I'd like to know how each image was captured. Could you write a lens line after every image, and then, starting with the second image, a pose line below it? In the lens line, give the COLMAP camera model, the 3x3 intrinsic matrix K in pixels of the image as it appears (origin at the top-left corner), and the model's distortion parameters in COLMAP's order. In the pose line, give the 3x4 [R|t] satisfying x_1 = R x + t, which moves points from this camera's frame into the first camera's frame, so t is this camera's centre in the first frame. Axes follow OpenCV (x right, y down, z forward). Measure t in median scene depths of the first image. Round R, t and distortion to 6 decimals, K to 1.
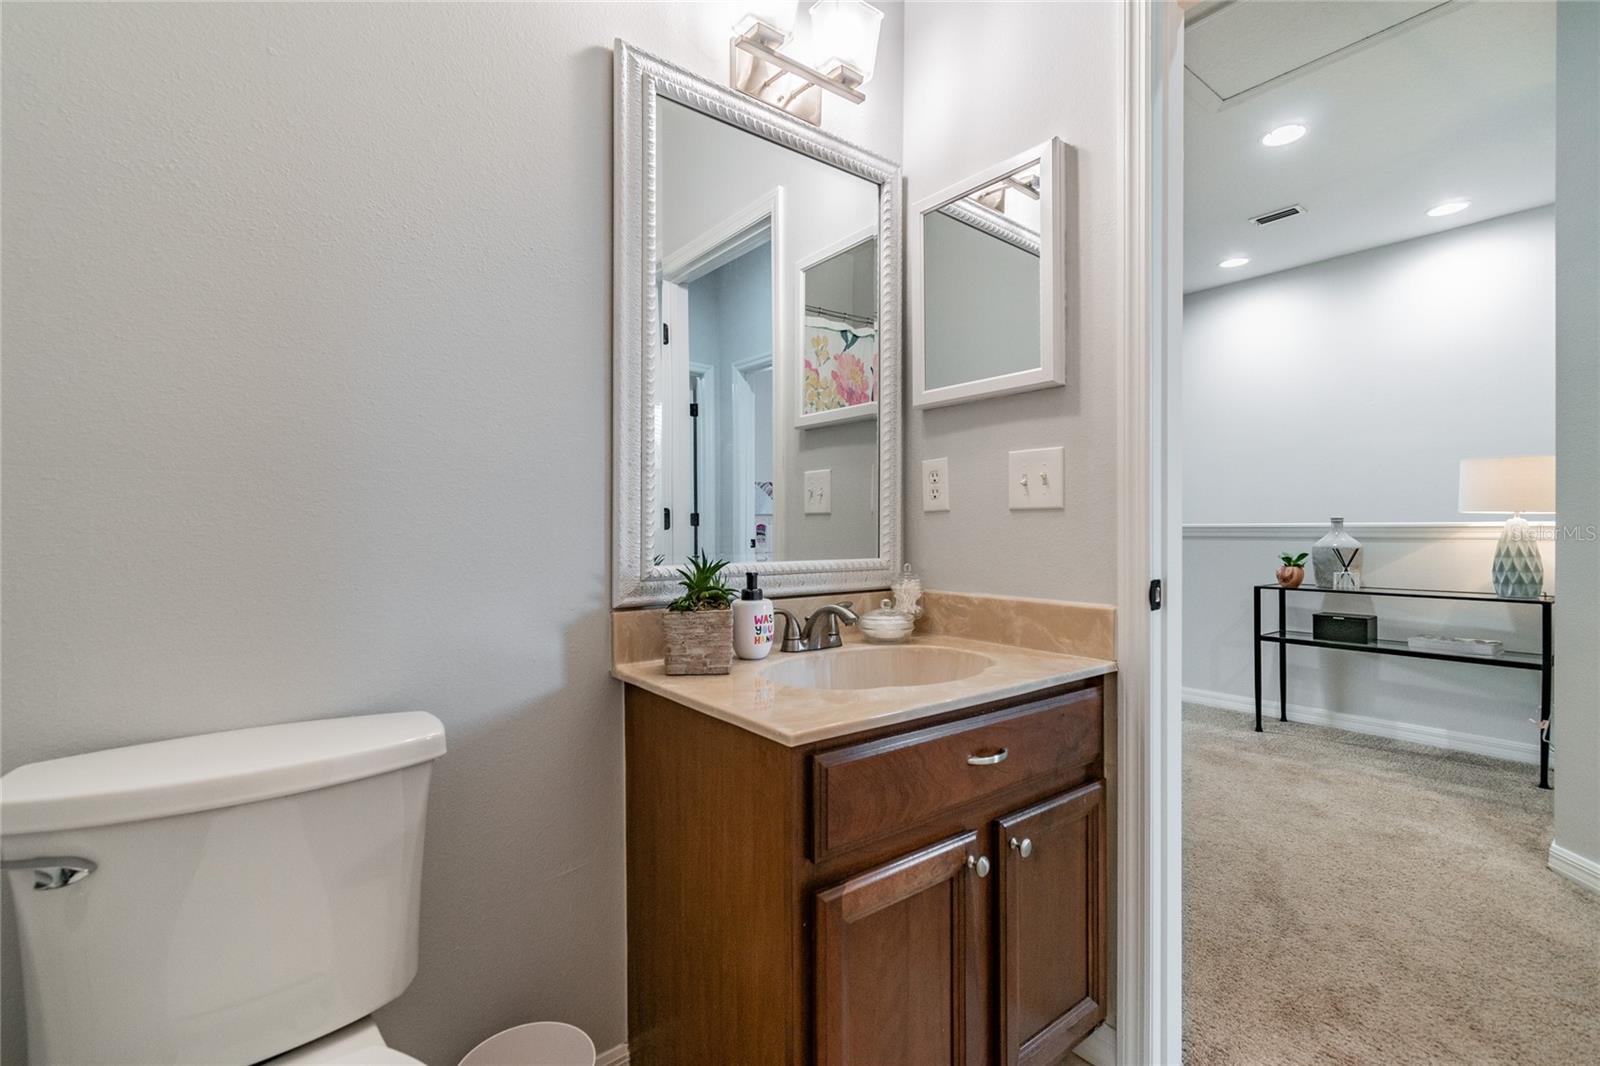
lens RADIAL K [[735.1, 0, 823.6], [0, 735.1, 531.9], [0, 0, 1]] dist [-0.002033, -0.000377]
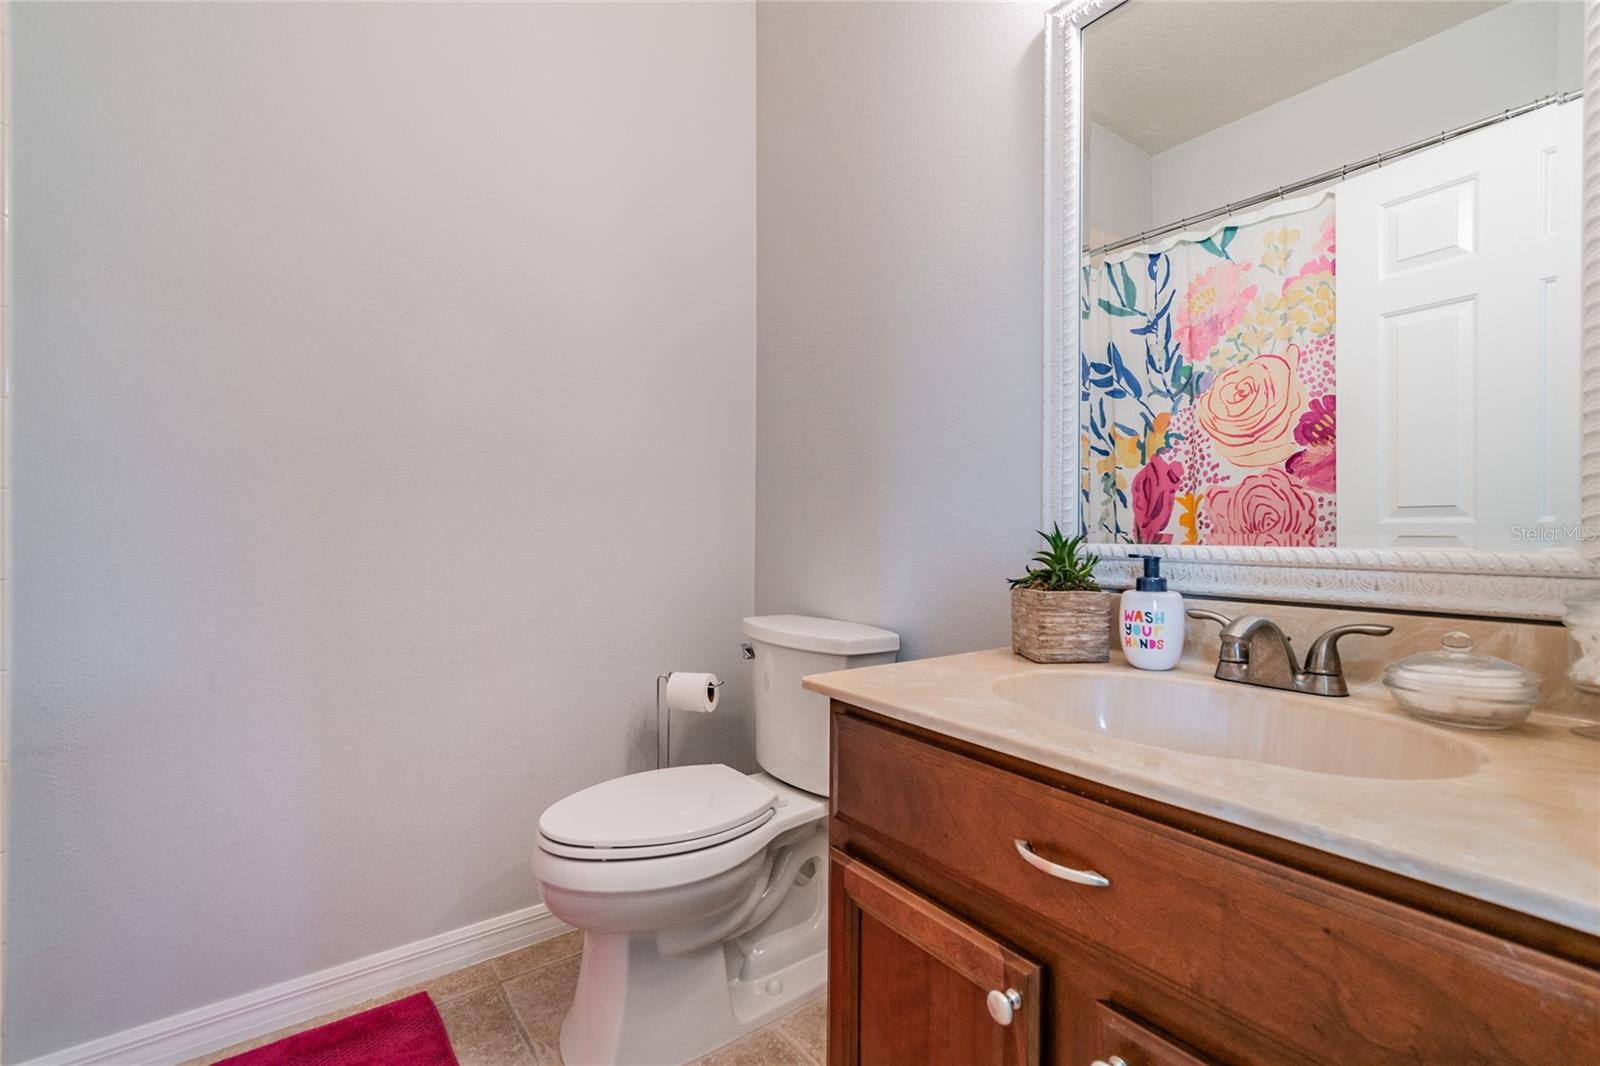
lens RADIAL K [[741.8, 0, 800.0], [0, 741.8, 533.0], [0, 0, 1]] dist [0.001336, 0.000242]
pose [[-0.053271, 0.006234, -0.998561, 0.698313], [-0.011393, 0.999912, 0.006850, 0.030162], [0.998515, 0.011742, -0.053195, 0.681021]]
